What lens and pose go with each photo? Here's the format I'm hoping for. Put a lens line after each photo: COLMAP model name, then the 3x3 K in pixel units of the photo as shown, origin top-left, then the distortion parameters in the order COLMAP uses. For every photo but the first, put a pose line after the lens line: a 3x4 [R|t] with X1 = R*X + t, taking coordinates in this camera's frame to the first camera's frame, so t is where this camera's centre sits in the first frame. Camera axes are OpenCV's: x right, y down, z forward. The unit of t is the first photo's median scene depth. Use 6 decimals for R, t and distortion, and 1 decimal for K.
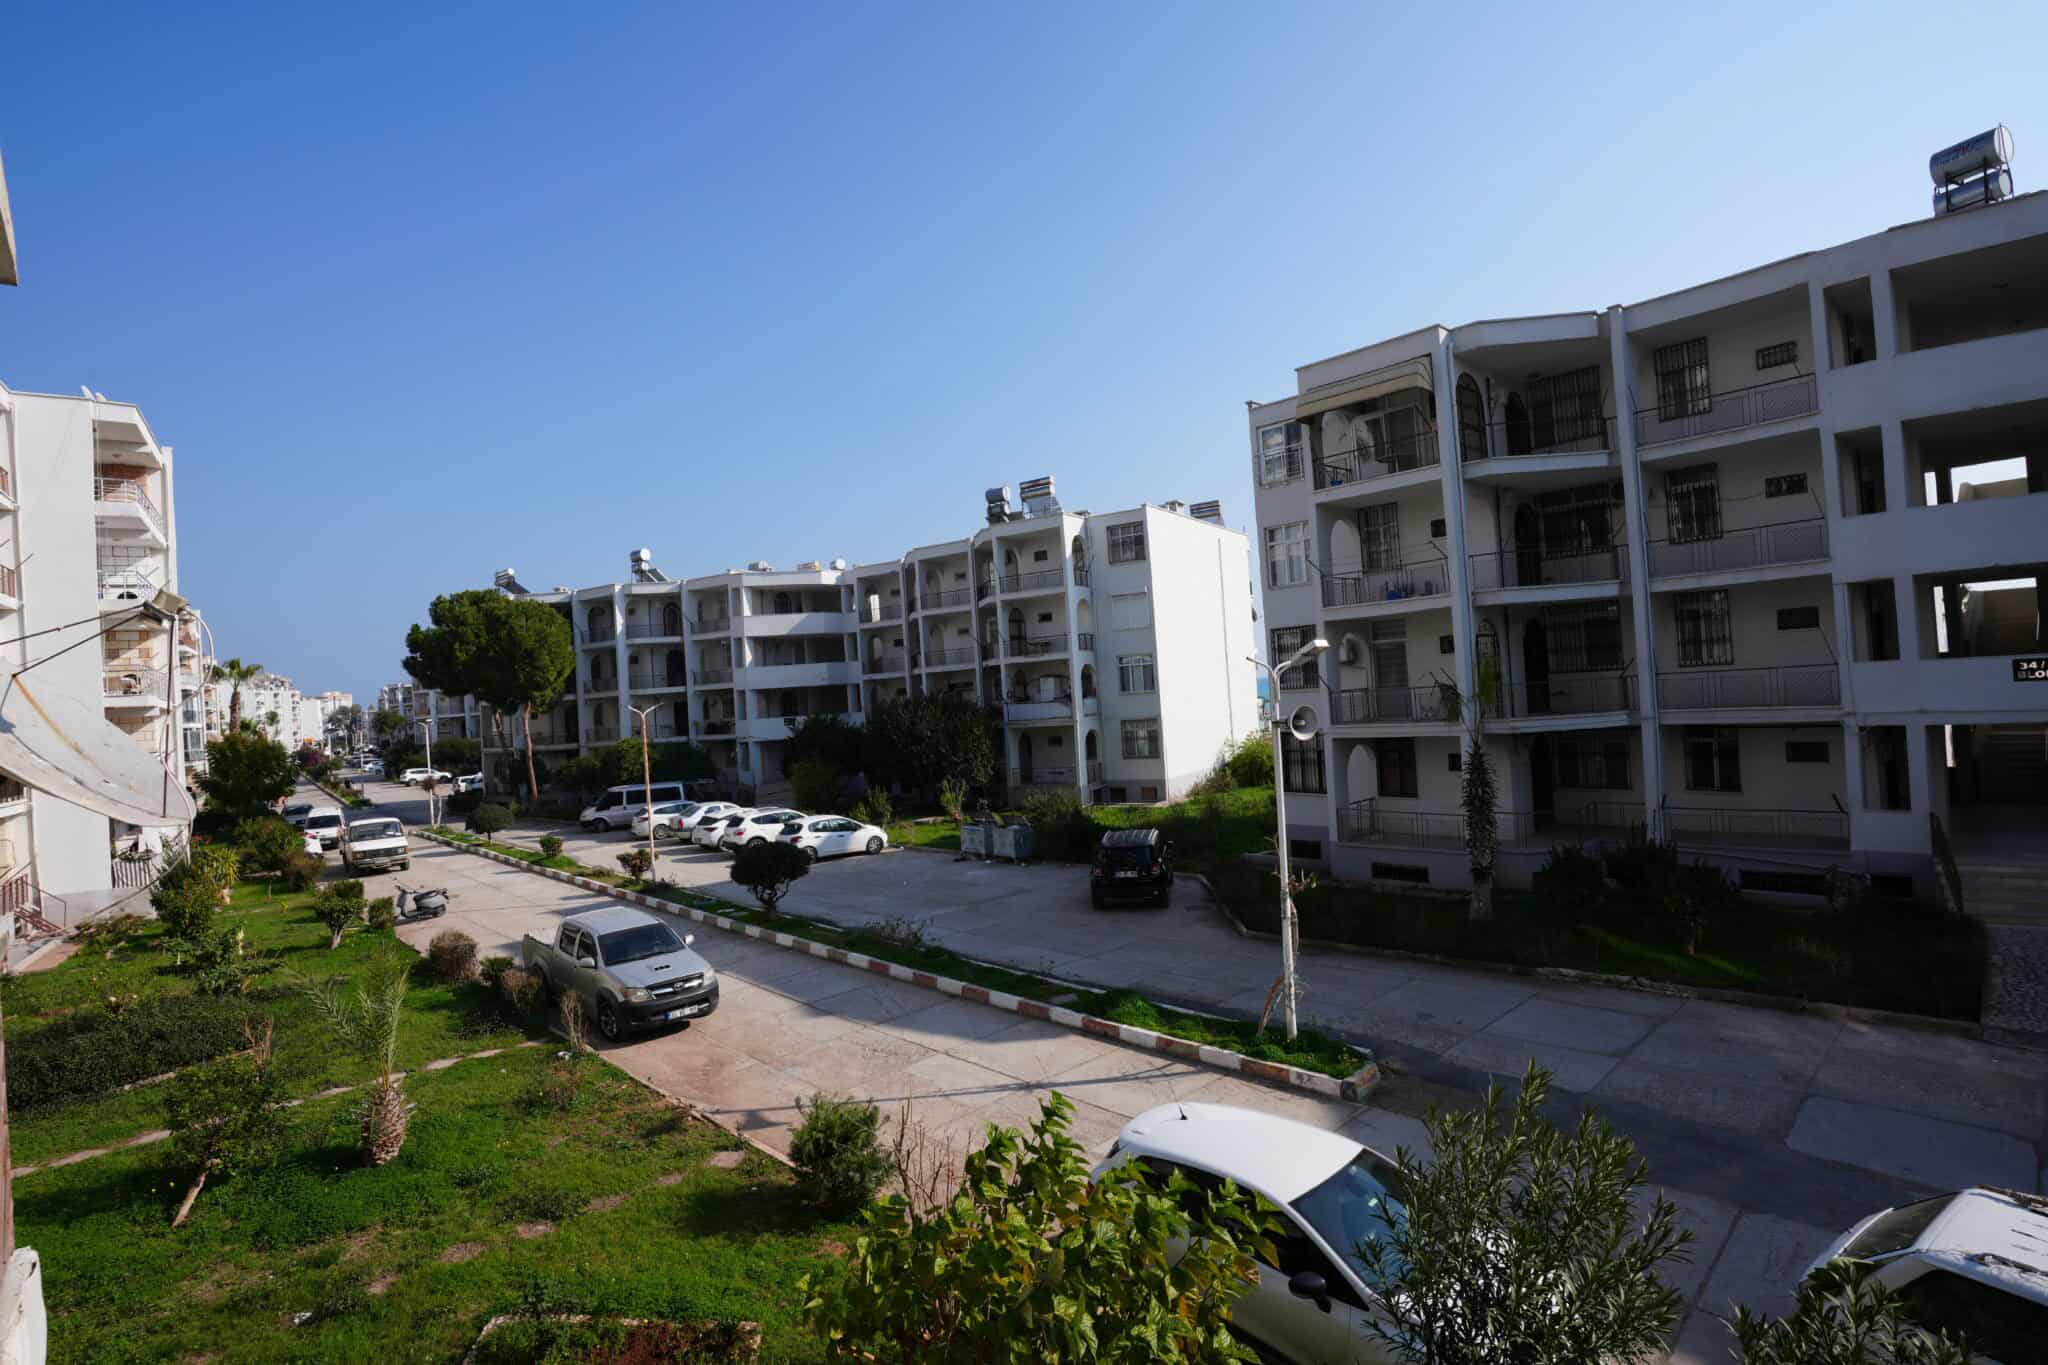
lens RADIAL K [[1005.1, 0, 1019.8], [0, 1005.1, 675.2], [0, 0, 1]] dist [-0.078940, 0.036542]
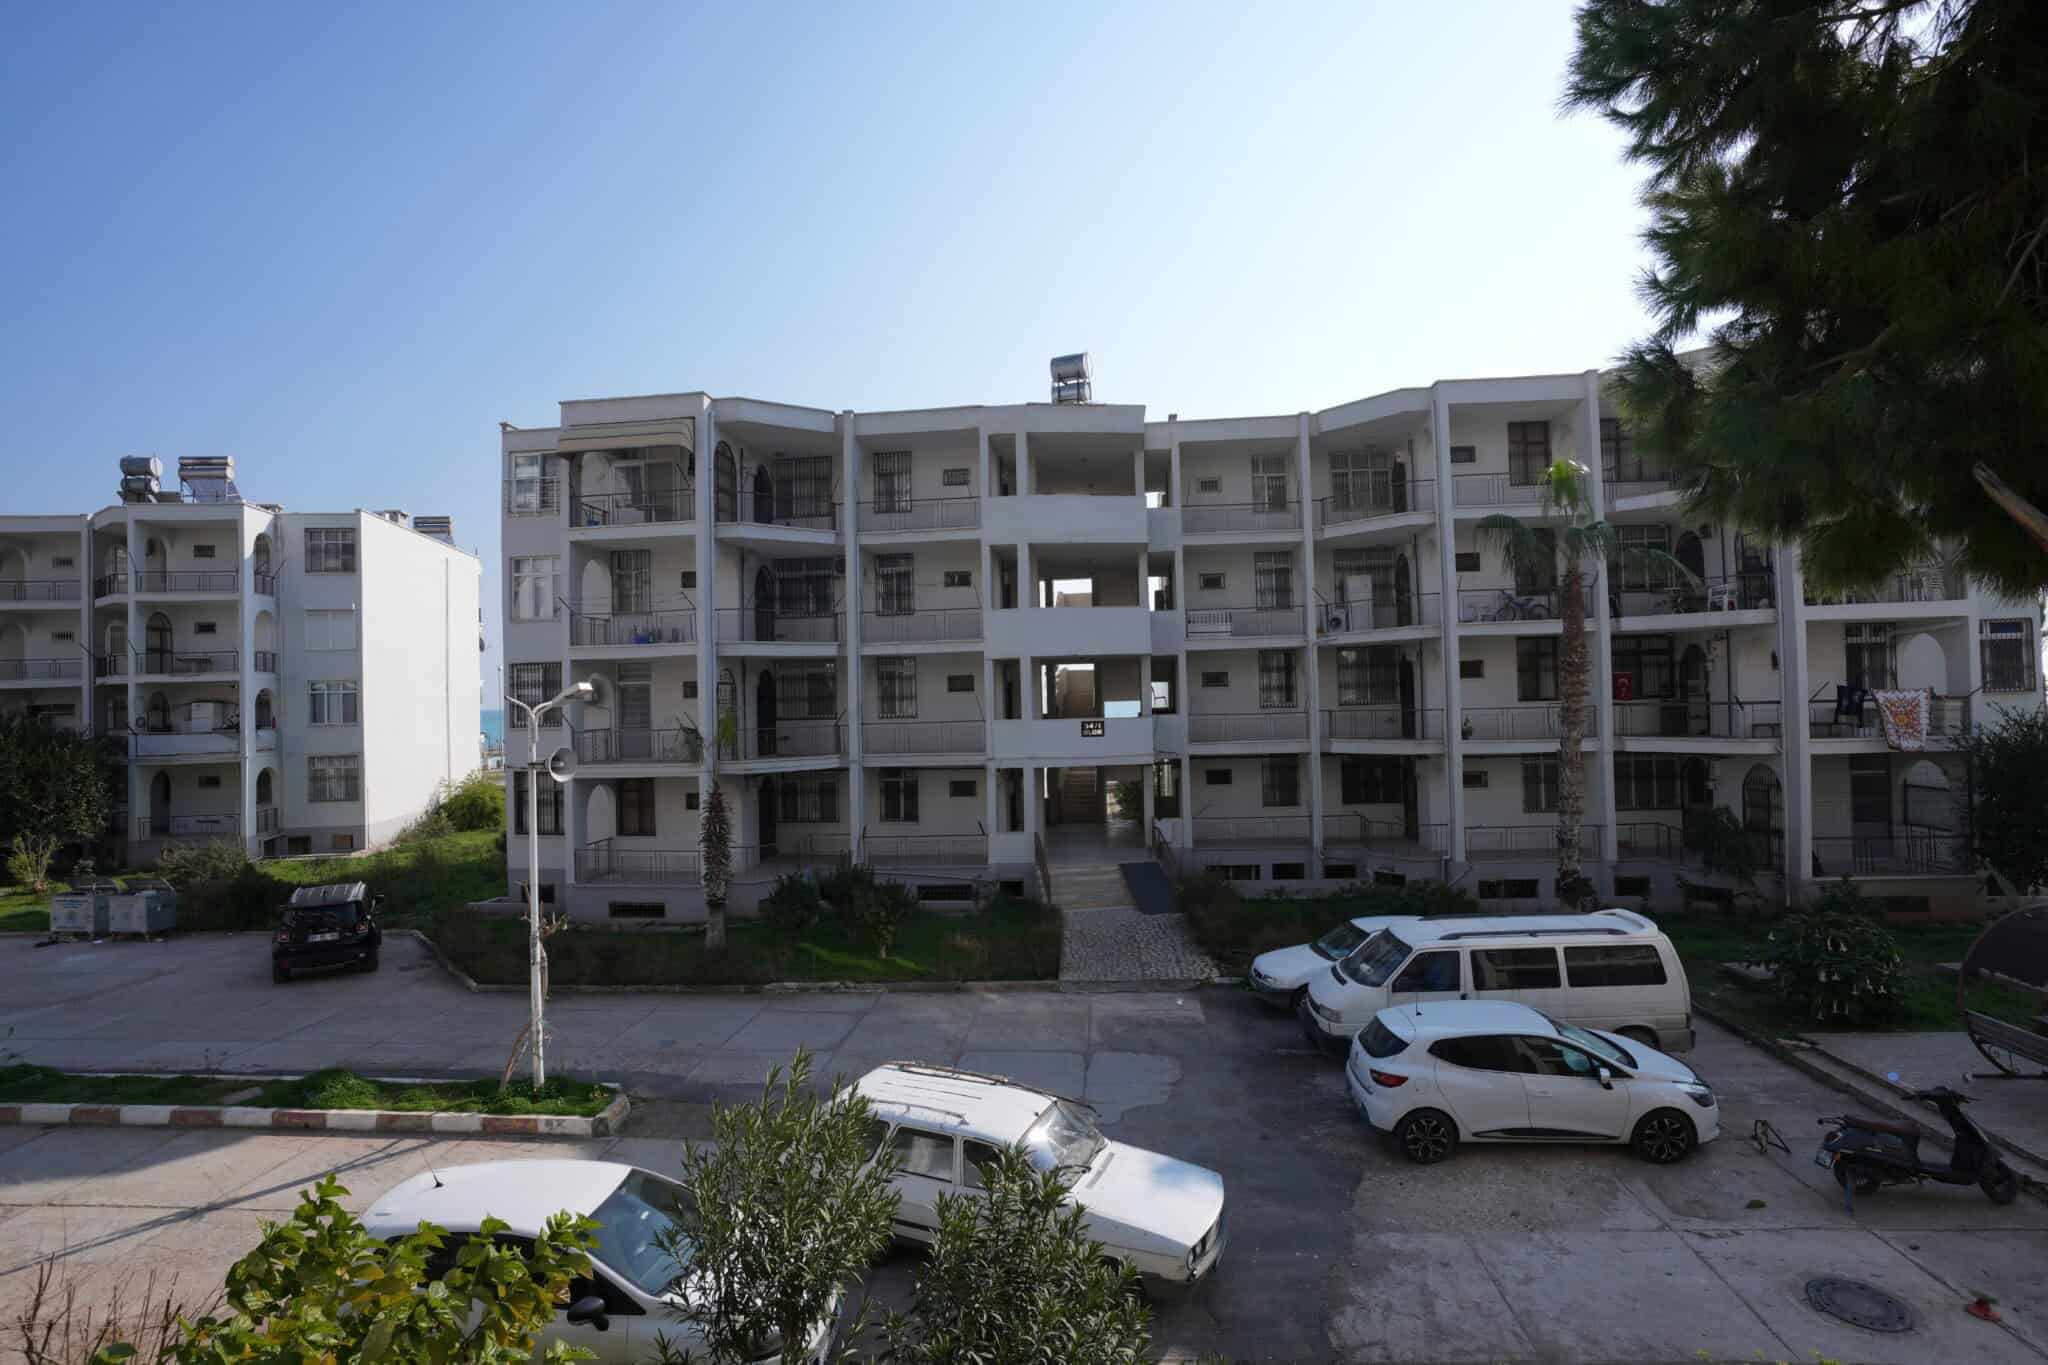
lens RADIAL K [[1005.1, 0, 1022.0], [0, 1005.1, 674.6], [0, 0, 1]] dist [-0.078940, 0.036542]
pose [[0.735113, 0.059746, 0.675307, -0.029392], [-0.033819, 0.998101, -0.051491, -0.004401], [-0.677100, 0.015013, 0.735737, -0.025340]]
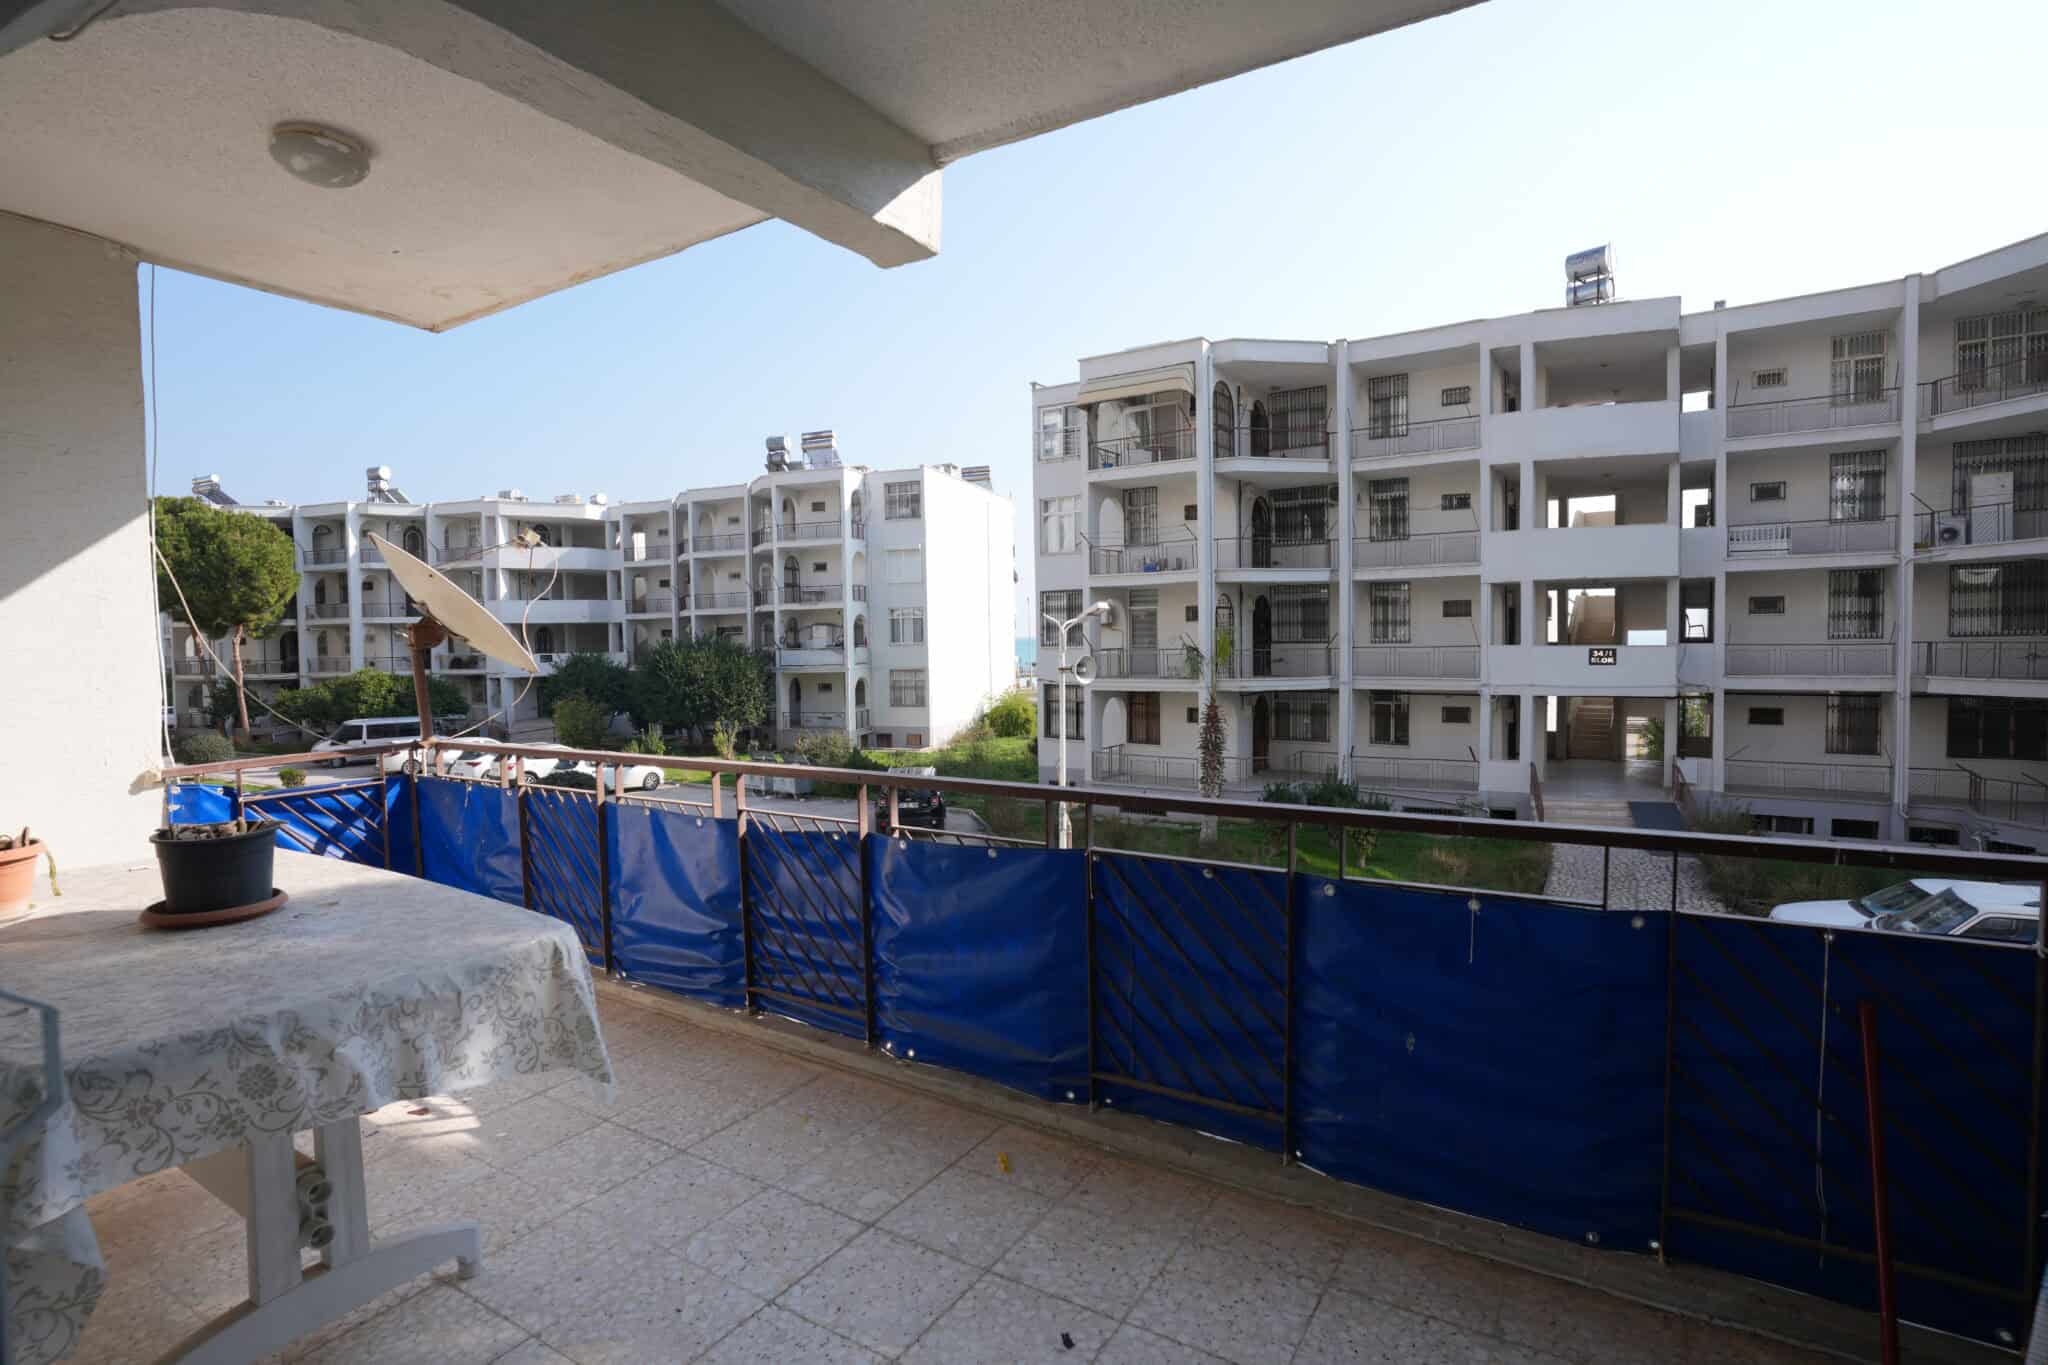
lens RADIAL K [[1005.1, 0, 1020.9], [0, 1005.1, 685.1], [0, 0, 1]] dist [-0.078940, 0.036542]
pose [[0.967509, 0.036239, 0.250224, -0.055504], [-0.050057, 0.997540, 0.049079, 0.005032], [-0.247830, -0.060009, 0.966943, -0.095598]]
